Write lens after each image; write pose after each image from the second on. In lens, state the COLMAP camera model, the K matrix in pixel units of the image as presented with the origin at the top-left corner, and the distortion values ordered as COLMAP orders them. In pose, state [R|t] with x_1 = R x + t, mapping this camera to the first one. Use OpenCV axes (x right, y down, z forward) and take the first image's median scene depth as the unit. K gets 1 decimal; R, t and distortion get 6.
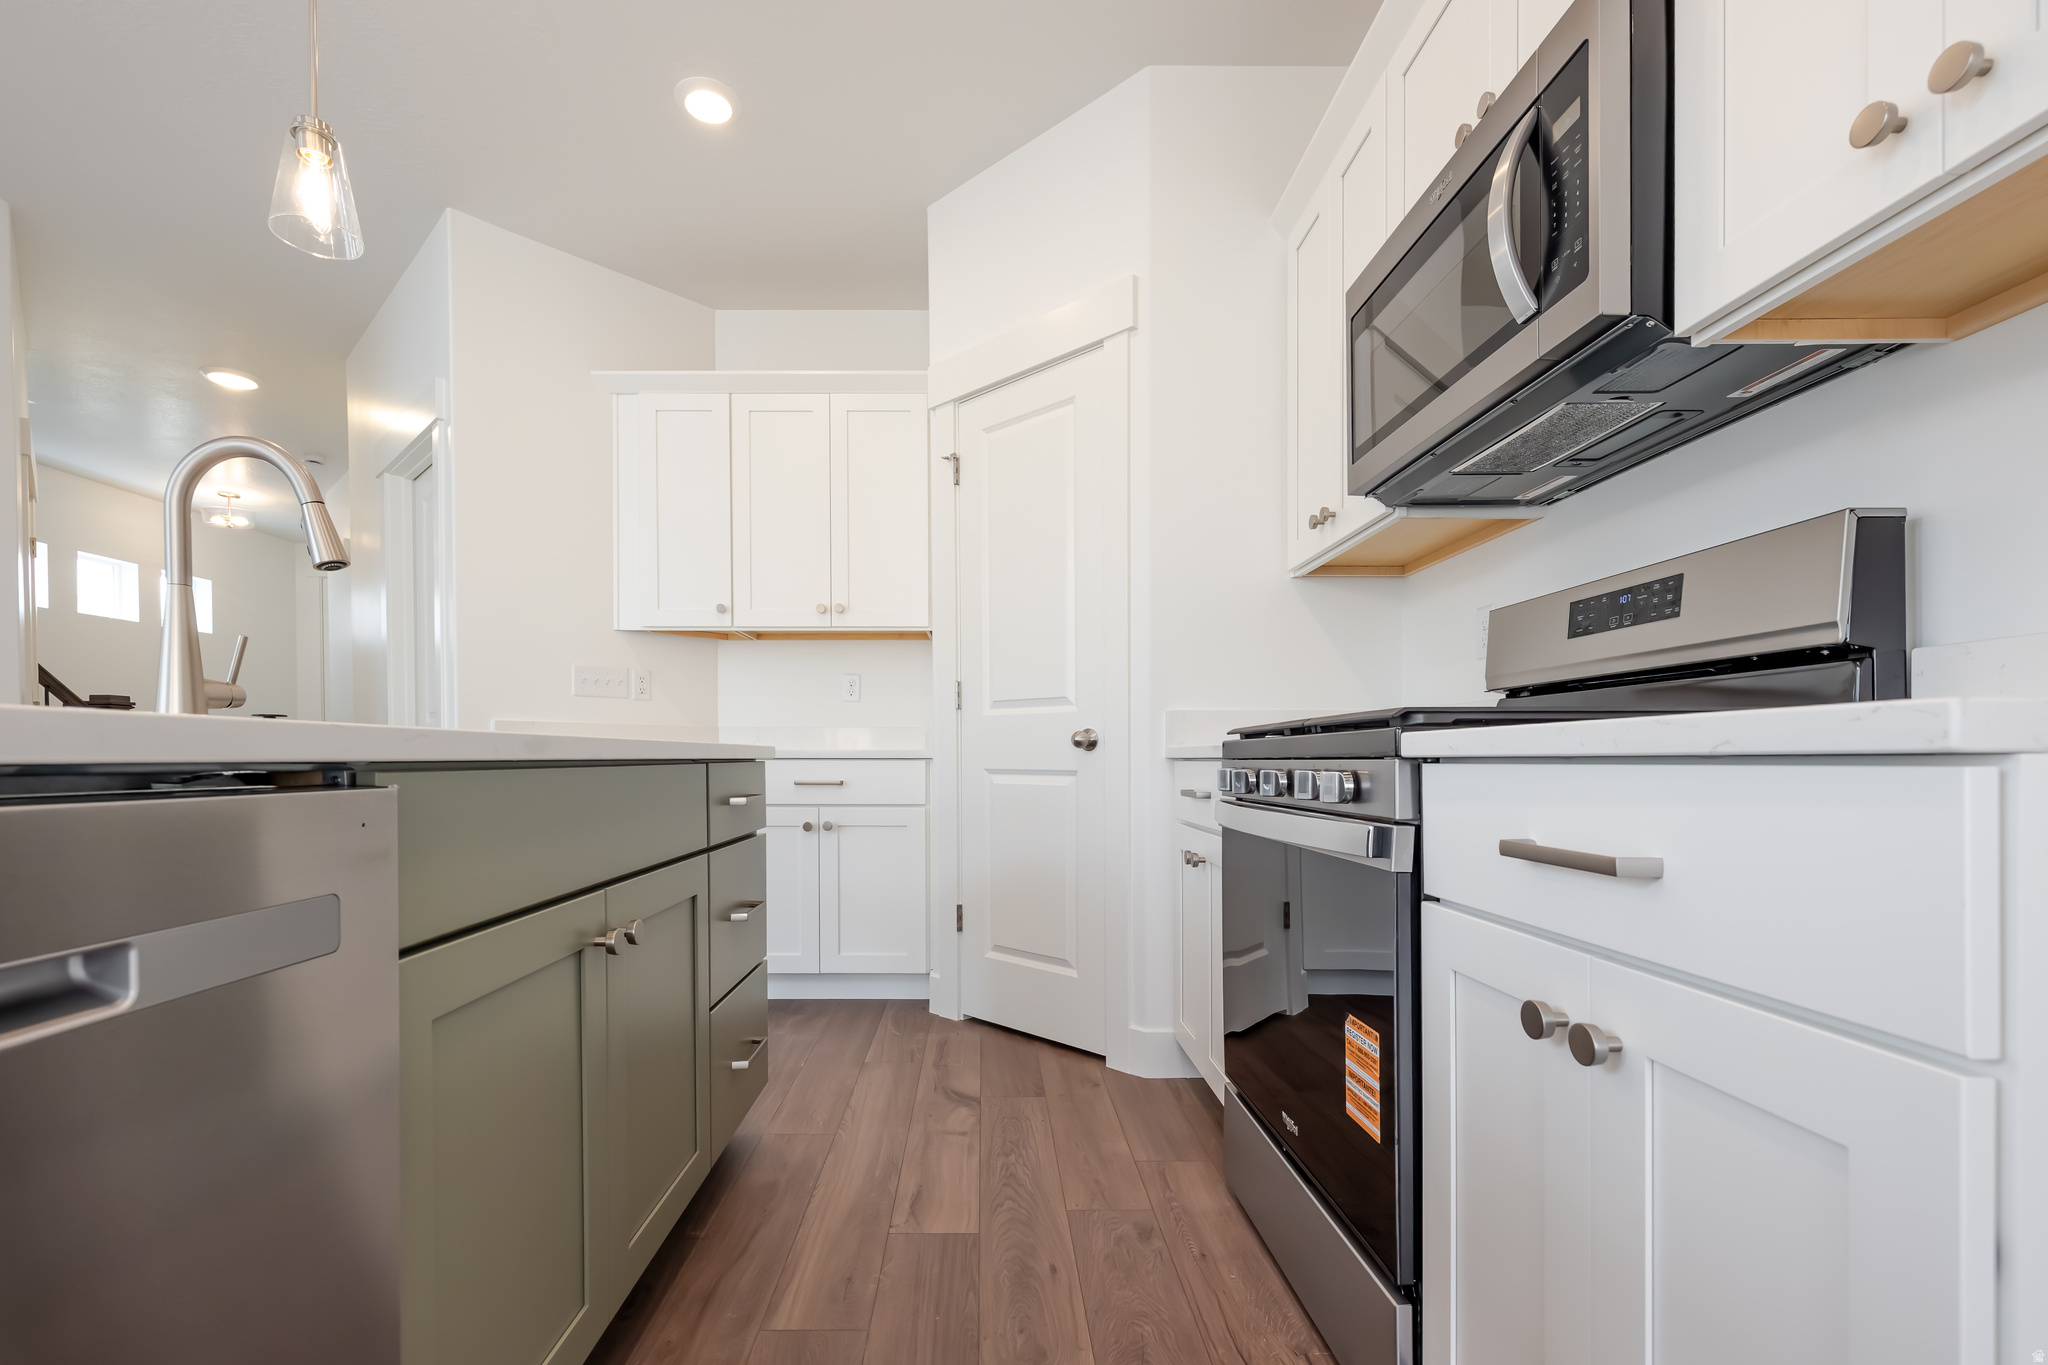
lens RADIAL K [[885.5, 0, 1024.6], [0, 885.5, 783.7], [0, 0, 1]] dist [0.003732, 0.000869]
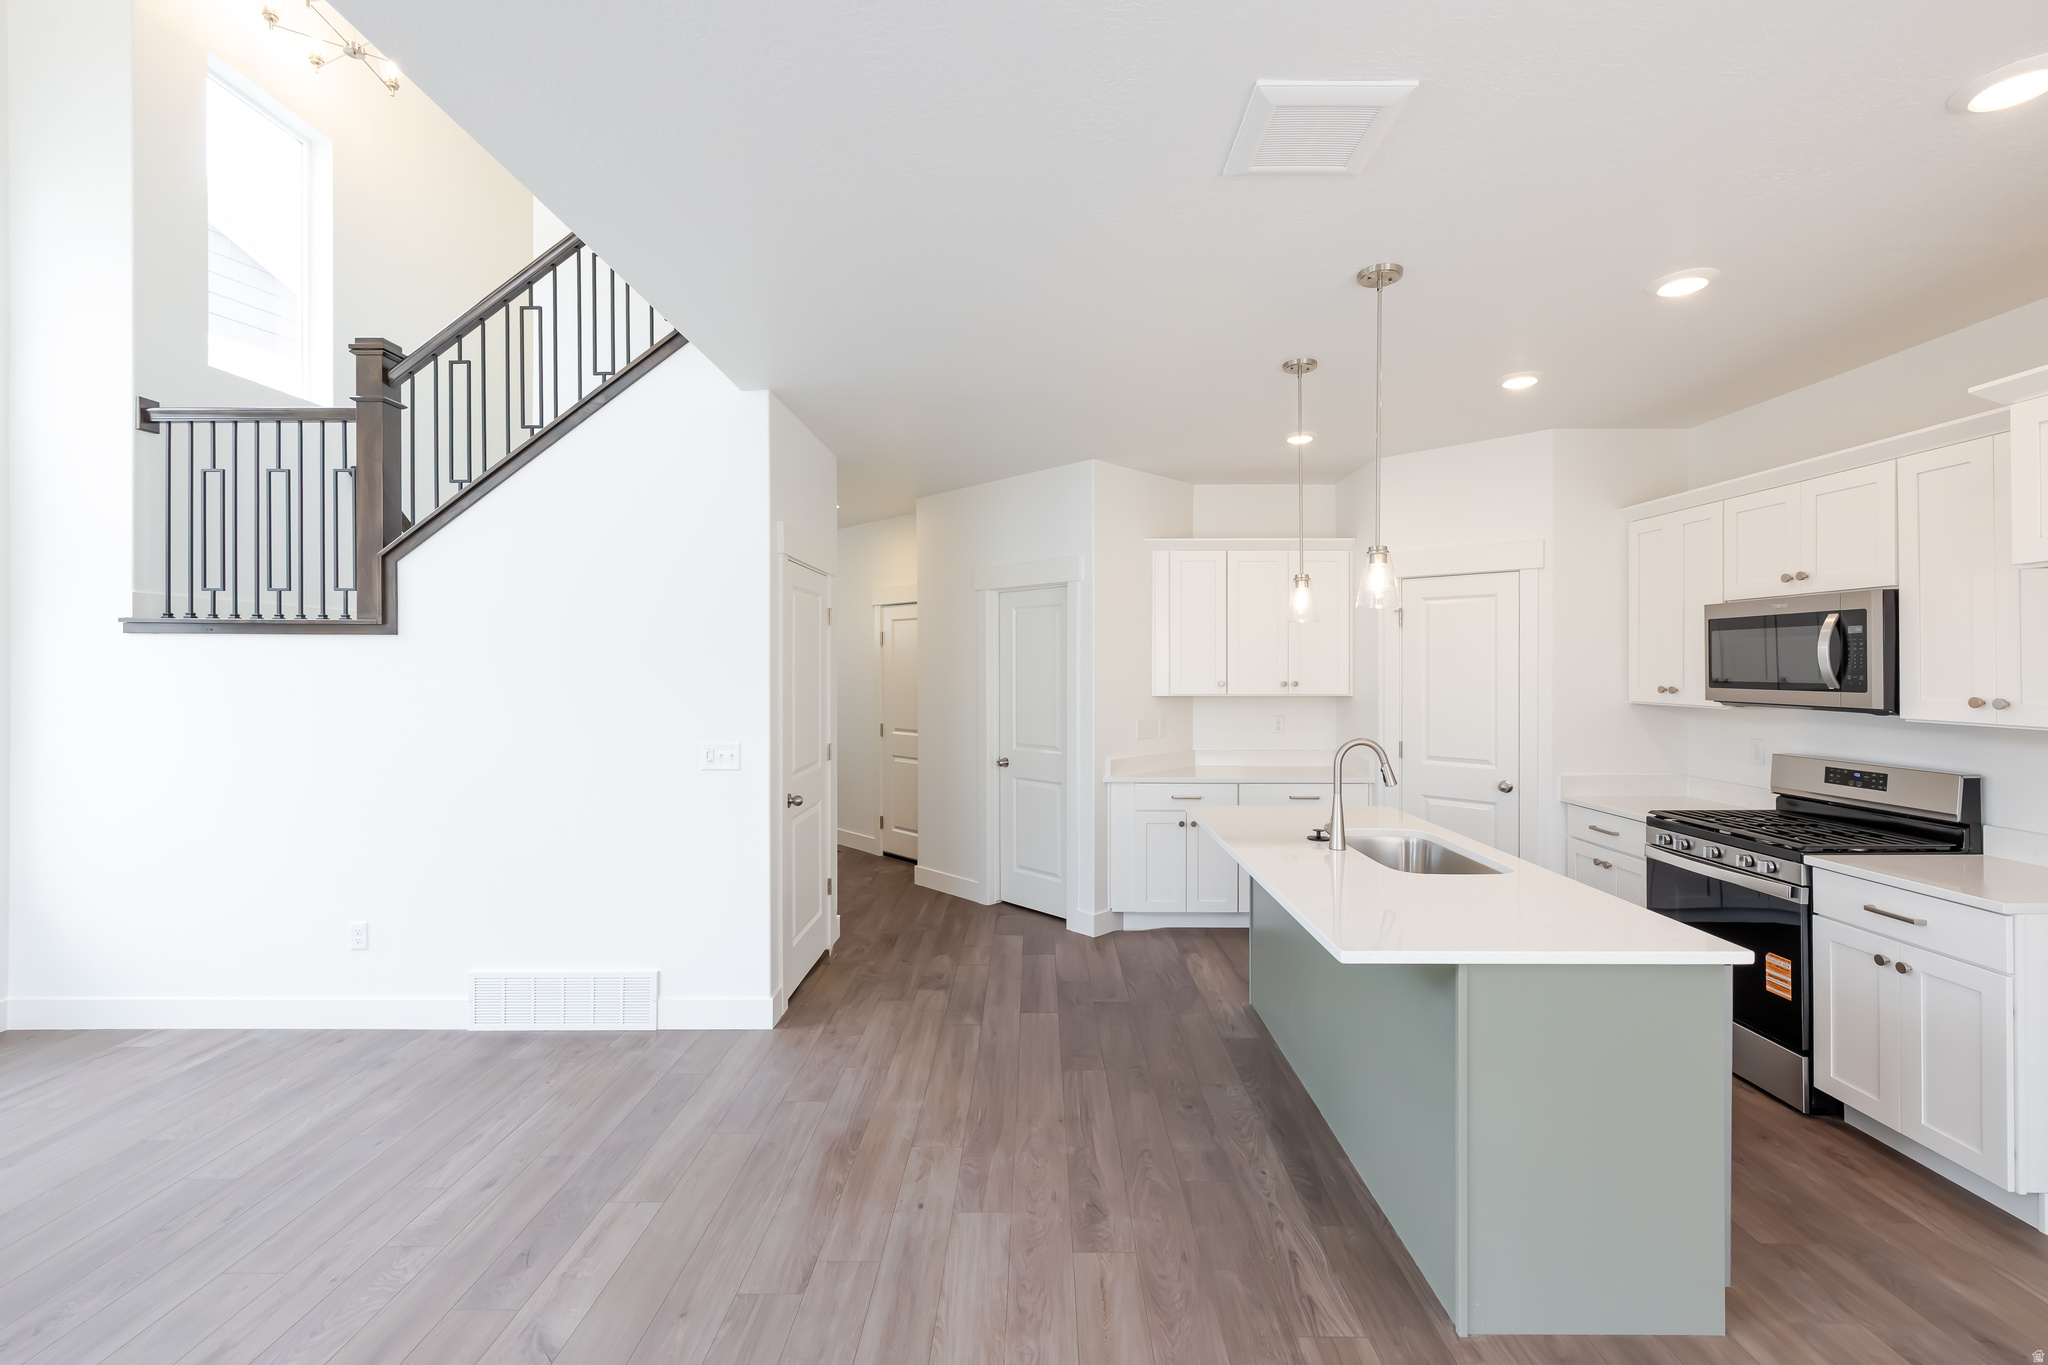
lens RADIAL K [[885.5, 0, 1047.9], [0, 885.5, 668.6], [0, 0, 1]] dist [0.003732, 0.000869]
pose [[0.999967, -0.000229, -0.008144, -1.127909], [0.000088, 0.999850, -0.017308, -0.345740], [0.008146, 0.017306, 0.999817, -1.074271]]
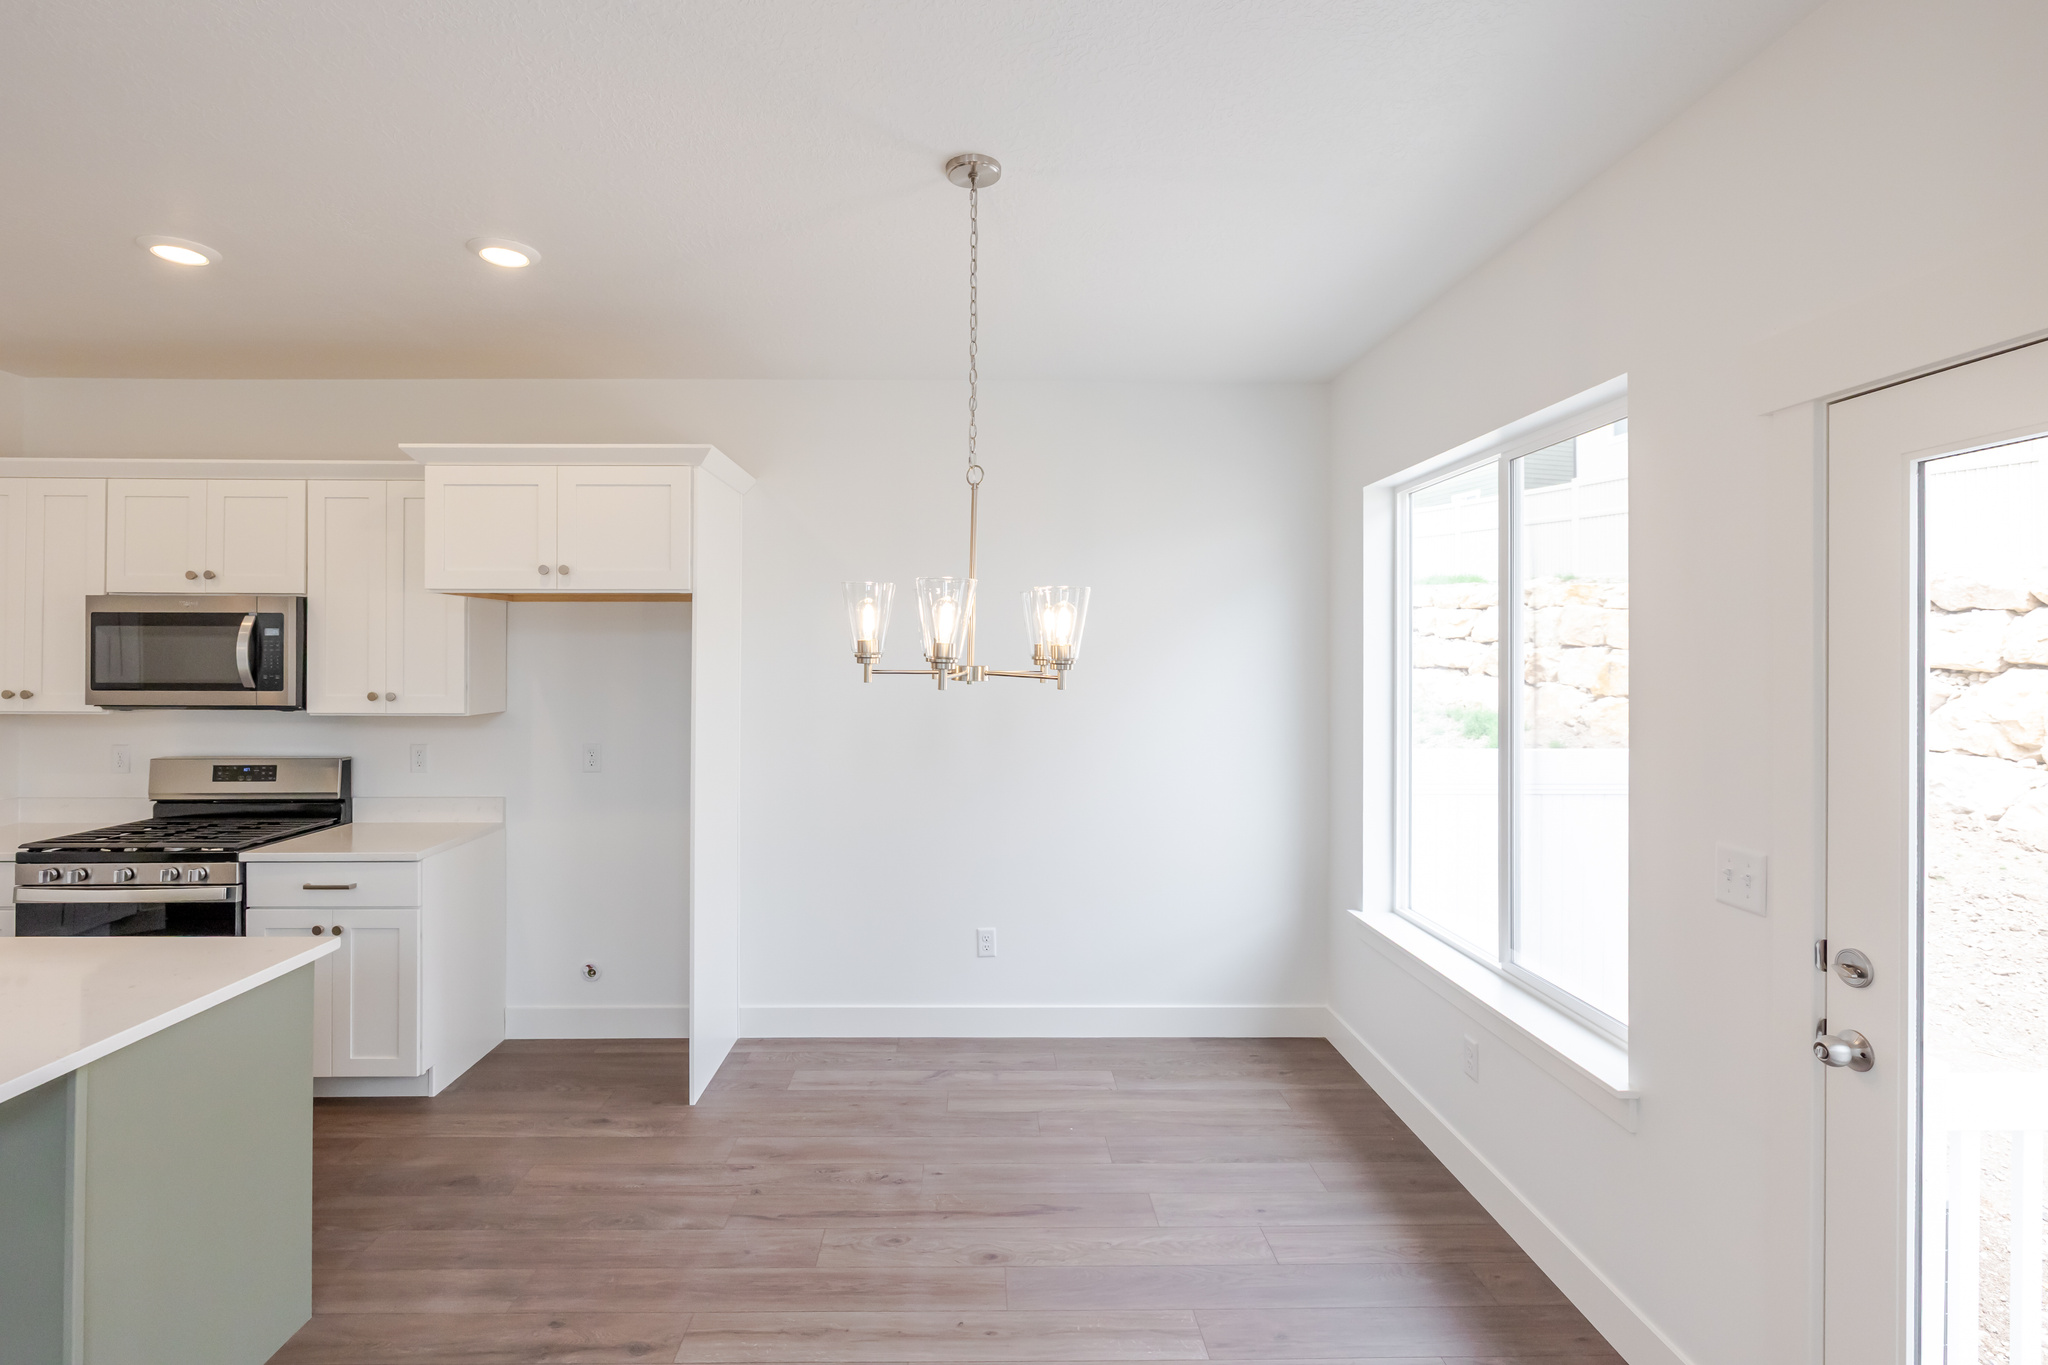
lens RADIAL K [[952.0, 0, 987.4], [0, 952.0, 649.3], [0, 0, 1]] dist [-0.004396, 0.001524]
pose [[-0.001750, 0.013108, 0.999913, -1.527397], [0.018837, 0.999737, -0.013073, -0.360799], [-0.999821, 0.018813, -0.001996, -0.824350]]
